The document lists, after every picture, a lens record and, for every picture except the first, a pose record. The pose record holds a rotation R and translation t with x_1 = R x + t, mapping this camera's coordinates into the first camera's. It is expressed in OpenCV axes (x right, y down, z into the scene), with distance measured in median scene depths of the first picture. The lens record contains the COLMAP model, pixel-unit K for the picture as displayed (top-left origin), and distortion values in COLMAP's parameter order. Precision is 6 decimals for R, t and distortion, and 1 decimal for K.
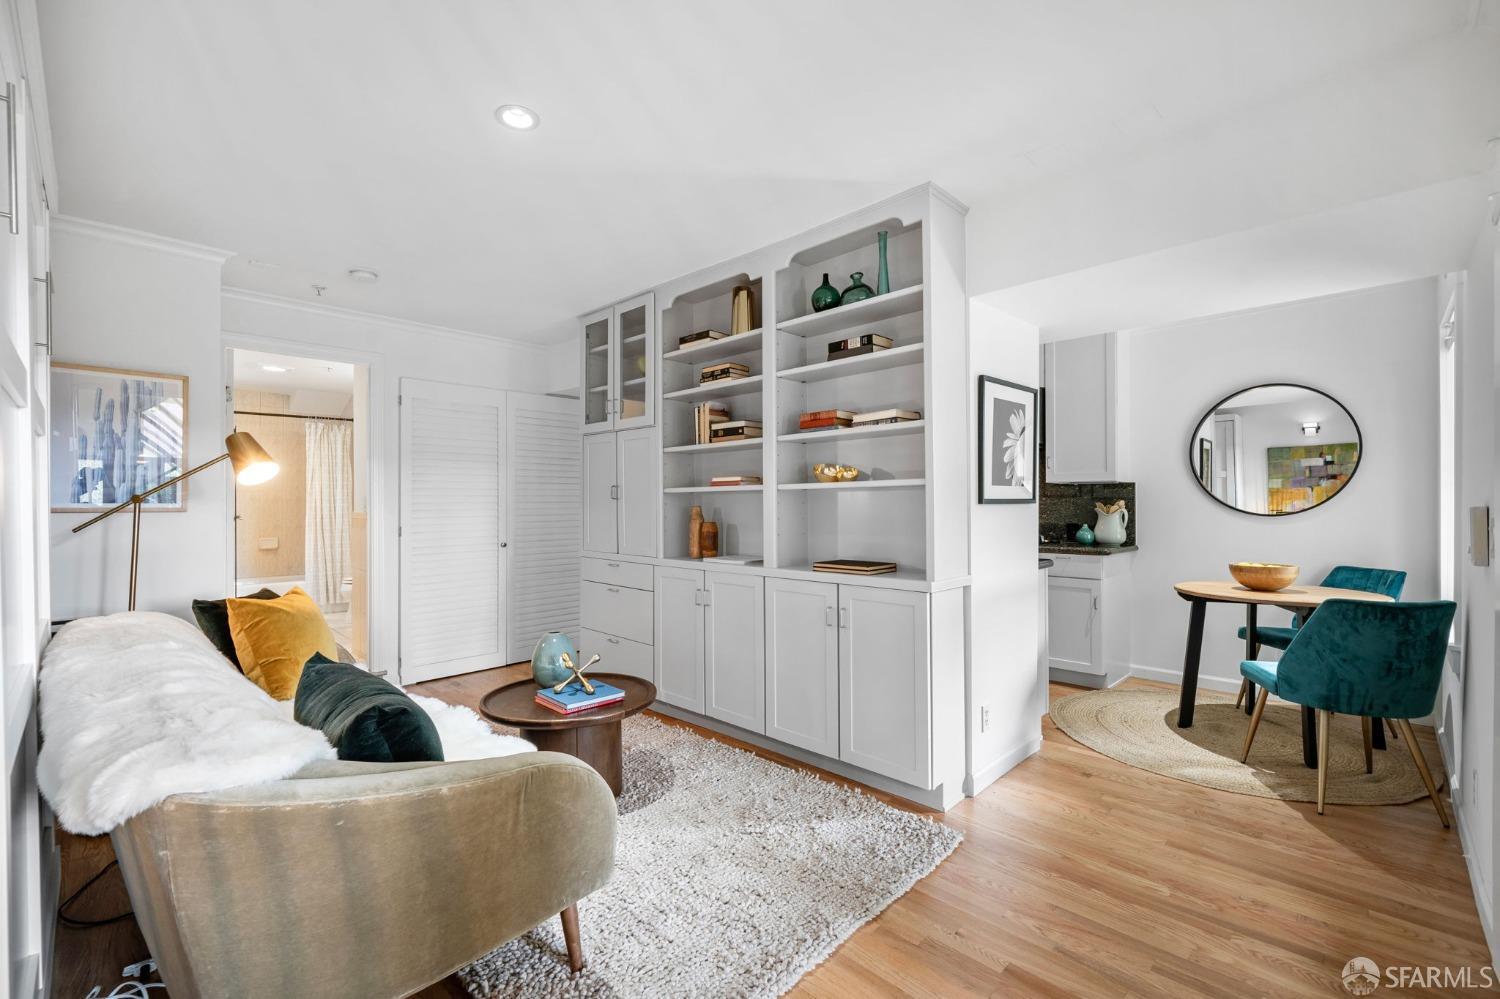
lens RADIAL K [[618.3, 0, 742.2], [0, 618.3, 499.8], [0, 0, 1]] dist [-0.000368, -0.000121]
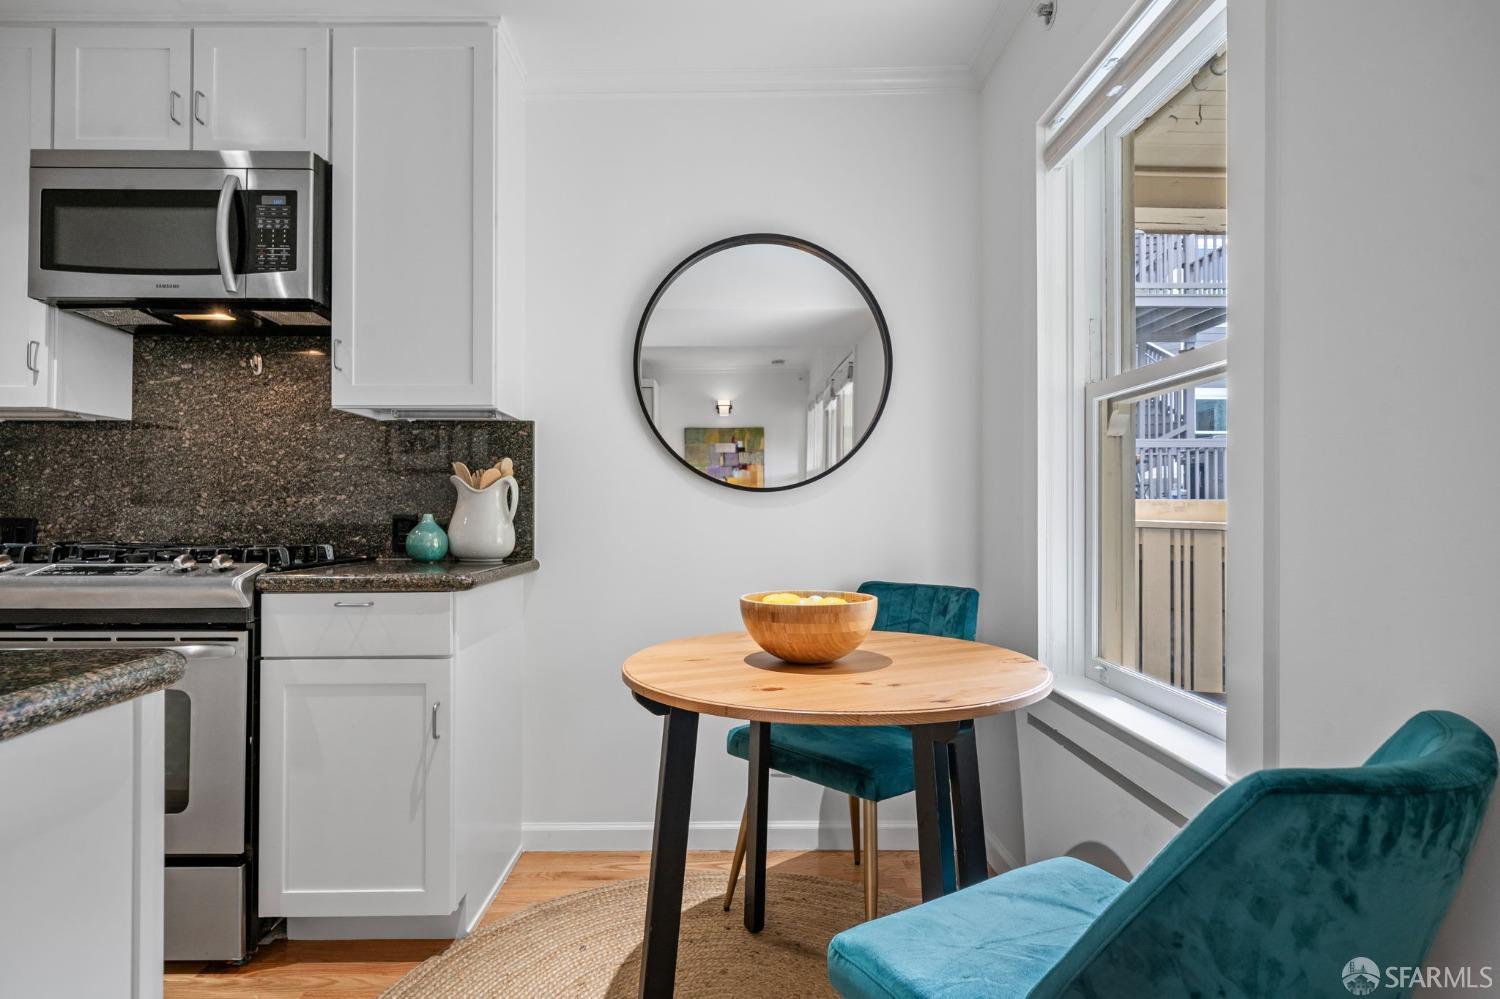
lens RADIAL K [[794.1, 0, 744.6], [0, 794.1, 503.0], [0, 0, 1]] dist [-0.002255, 0.002089]
pose [[0.685160, 0.006546, 0.728363, 0.319059], [-0.005395, 0.999978, -0.003912, 0.033657], [-0.728372, -0.001250, 0.685180, 0.490416]]
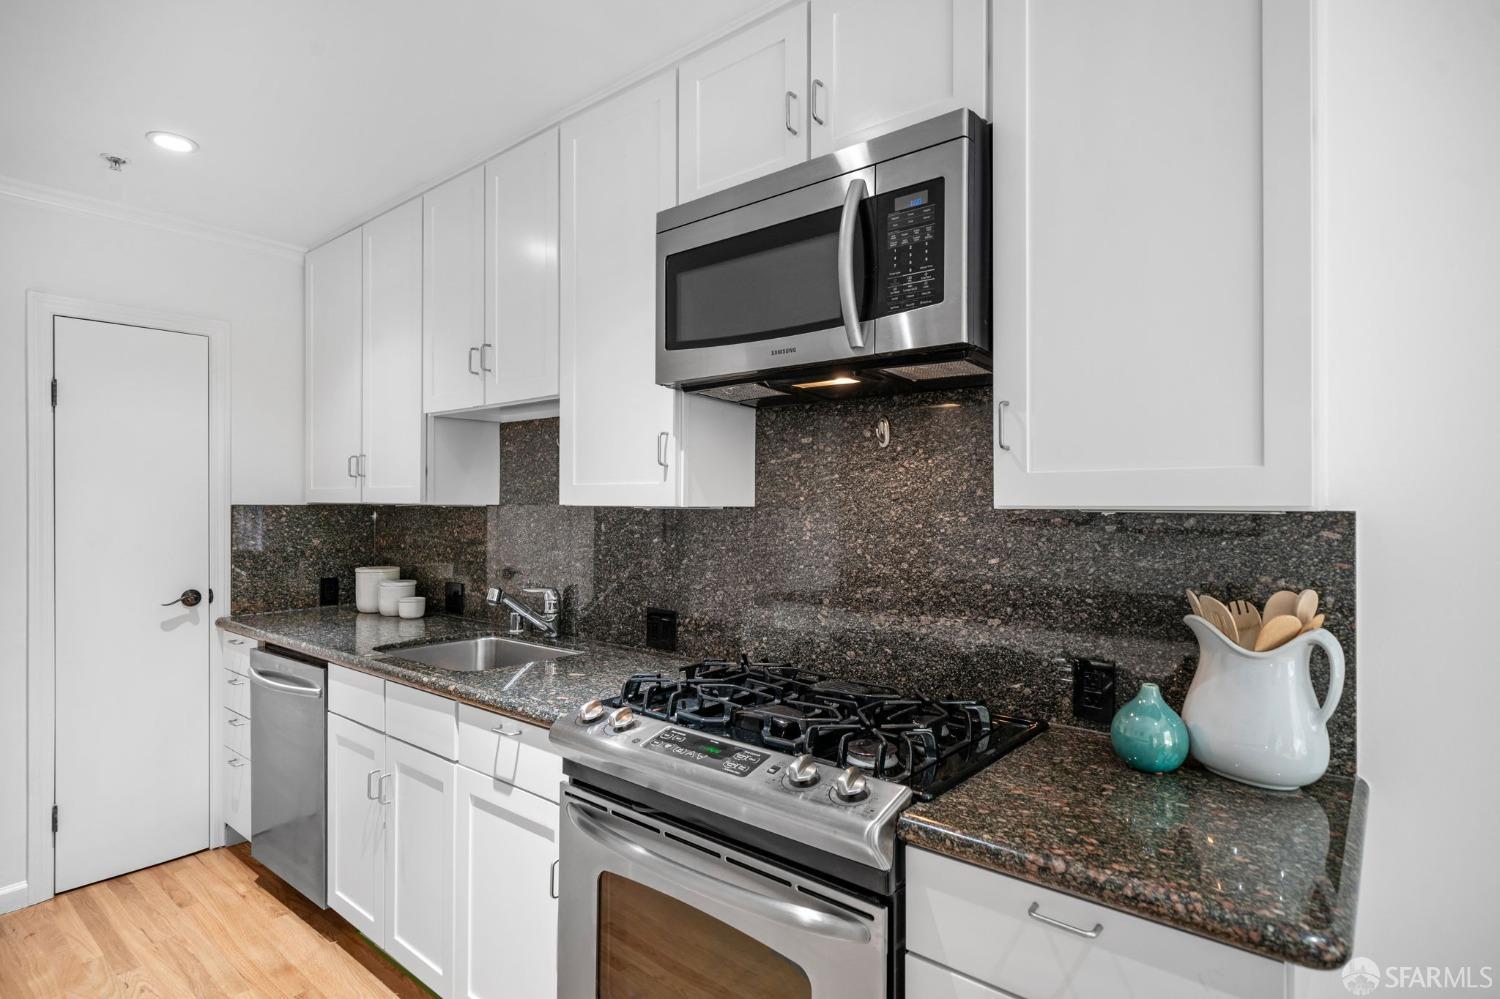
lens RADIAL K [[784.9, 0, 732.7], [0, 784.9, 501.2], [0, 0, 1]] dist [0.002705, -0.000071]
pose [[0.994925, -0.000334, 0.100617, 0.371695], [-0.000132, 0.999989, 0.004628, -0.033634], [-0.100618, -0.004618, 0.994914, 0.730262]]
